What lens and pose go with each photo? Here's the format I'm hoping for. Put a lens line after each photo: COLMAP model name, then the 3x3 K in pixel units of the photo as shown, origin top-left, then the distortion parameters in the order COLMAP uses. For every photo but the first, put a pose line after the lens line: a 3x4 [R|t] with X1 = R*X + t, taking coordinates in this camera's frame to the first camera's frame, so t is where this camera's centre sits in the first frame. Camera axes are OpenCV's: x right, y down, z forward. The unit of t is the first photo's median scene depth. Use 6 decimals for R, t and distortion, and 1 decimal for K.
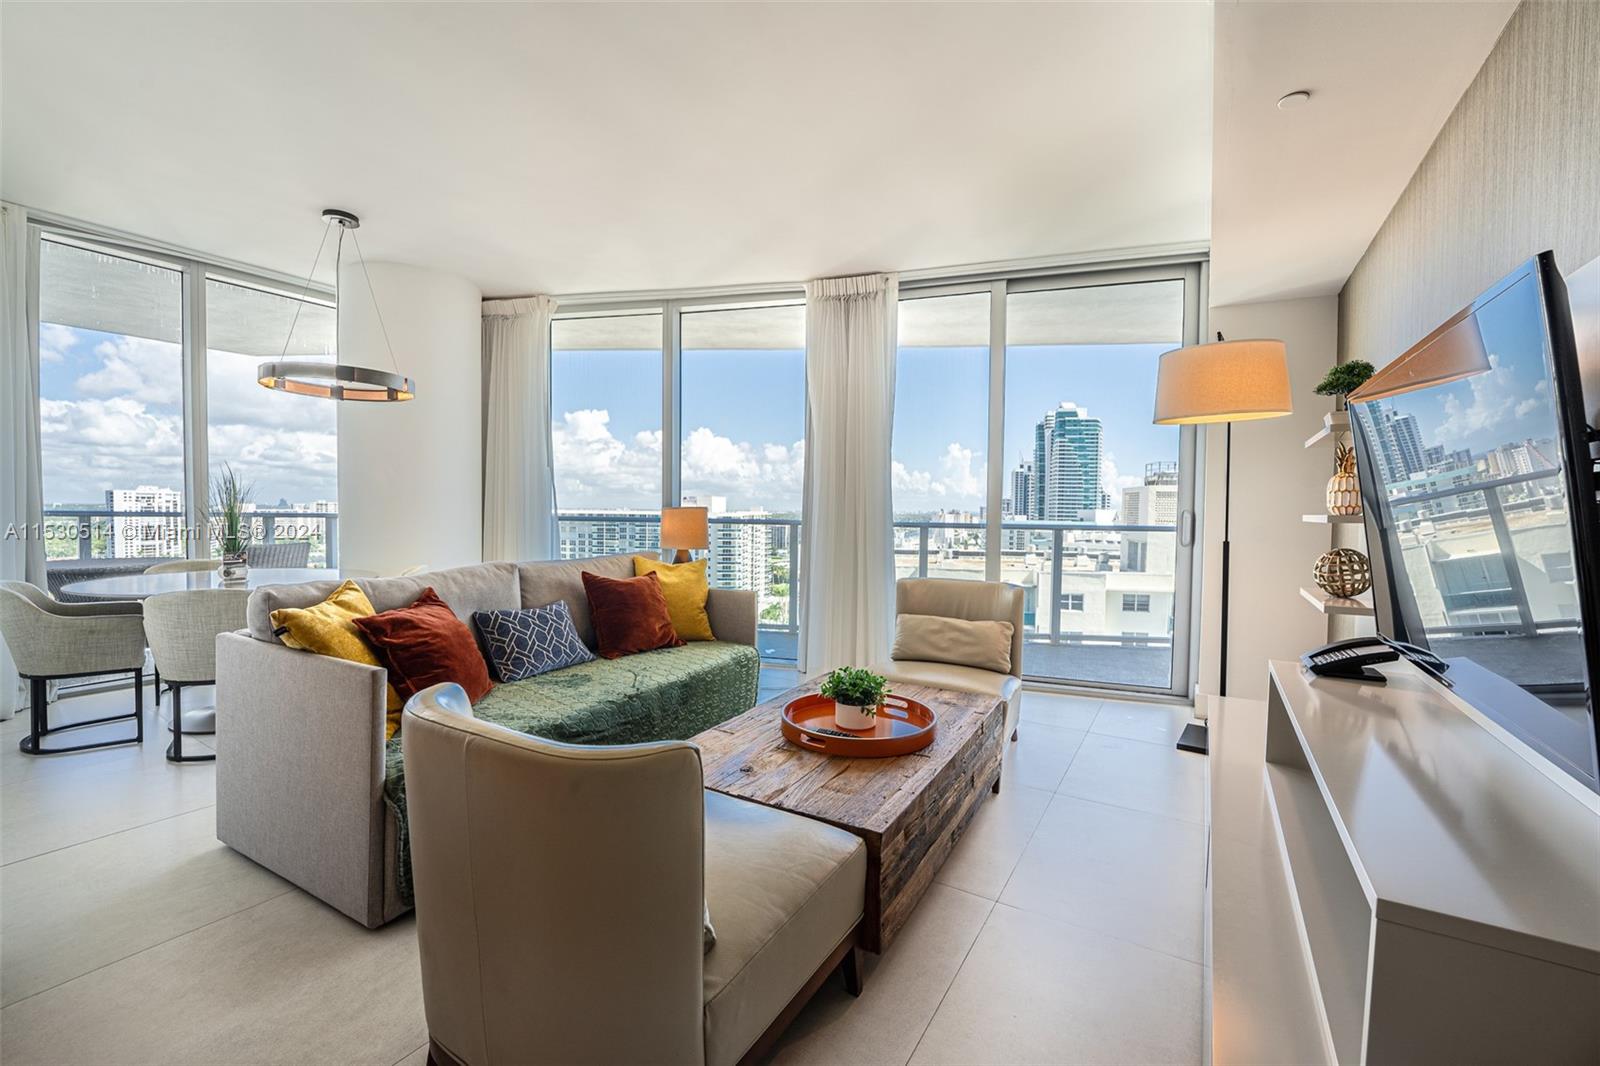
lens RADIAL K [[656.0, 0, 800.0], [0, 656.0, 533.0], [0, 0, 1]] dist [-0.029367, 0.004570]
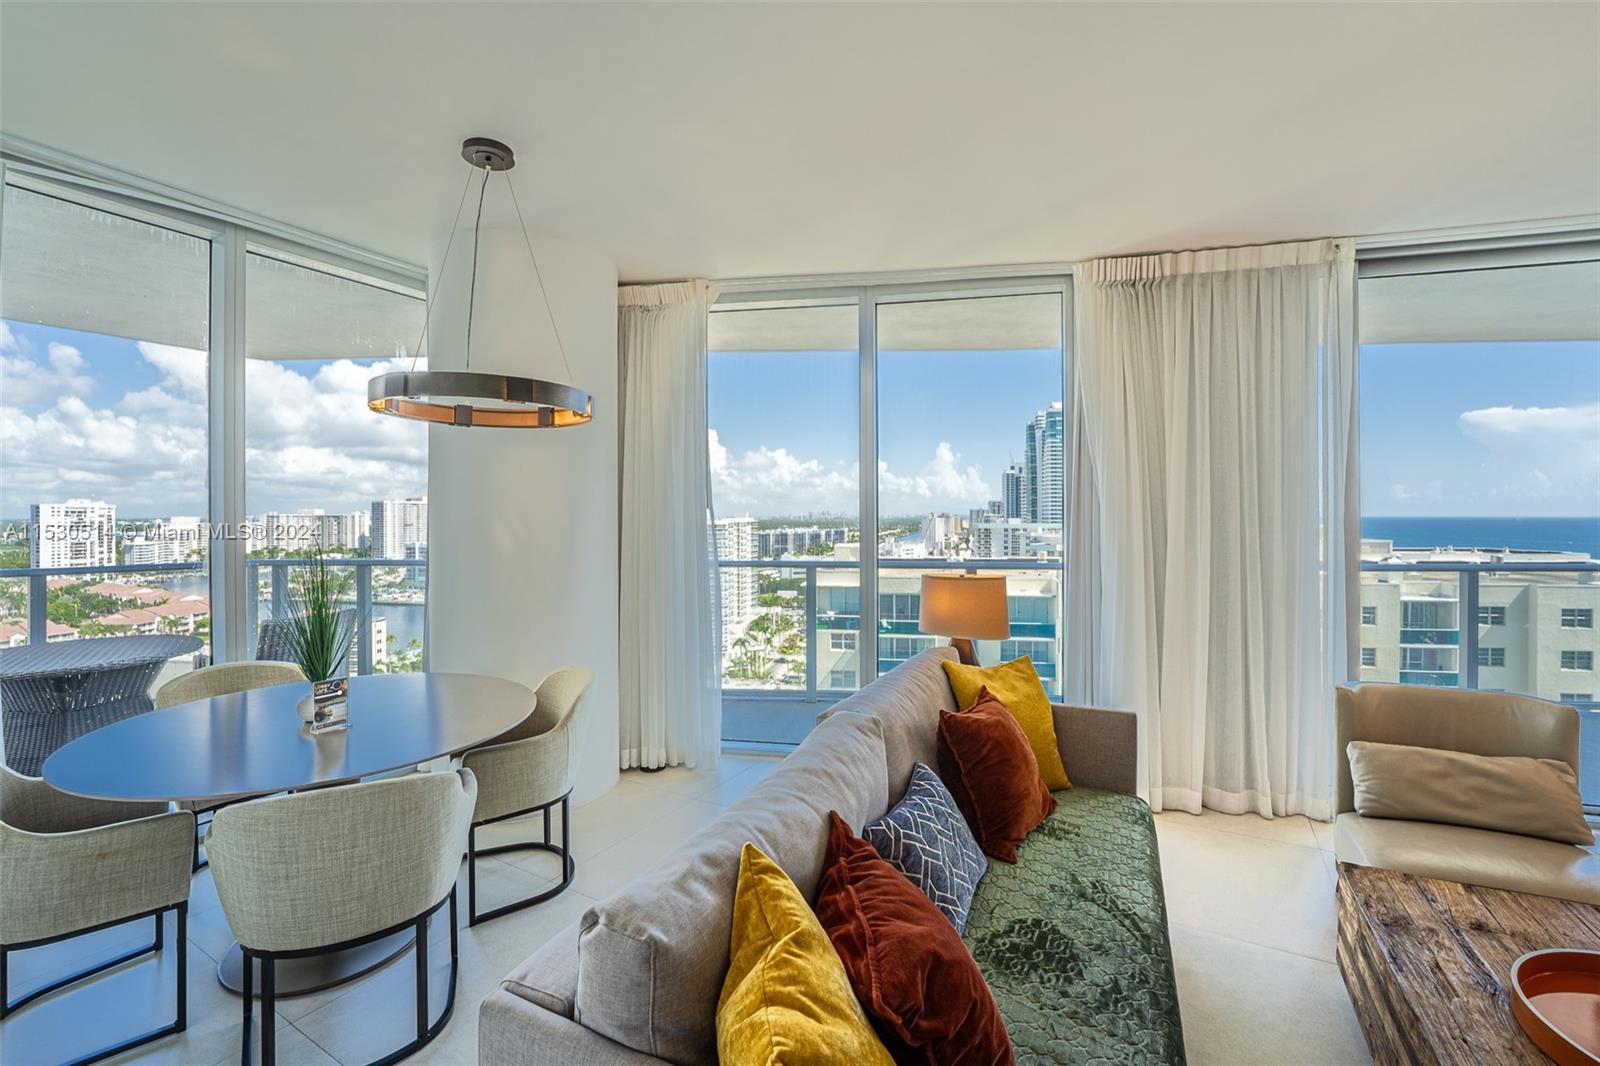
lens RADIAL K [[682.9, 0, 813.3], [0, 682.9, 512.9], [0, 0, 1]] dist [-0.019397, 0.000402]
pose [[0.999151, -0.013682, 0.038848, -0.335755], [0.015201, 0.999121, -0.039069, -0.073047], [-0.038279, 0.039627, 0.998481, 0.252919]]
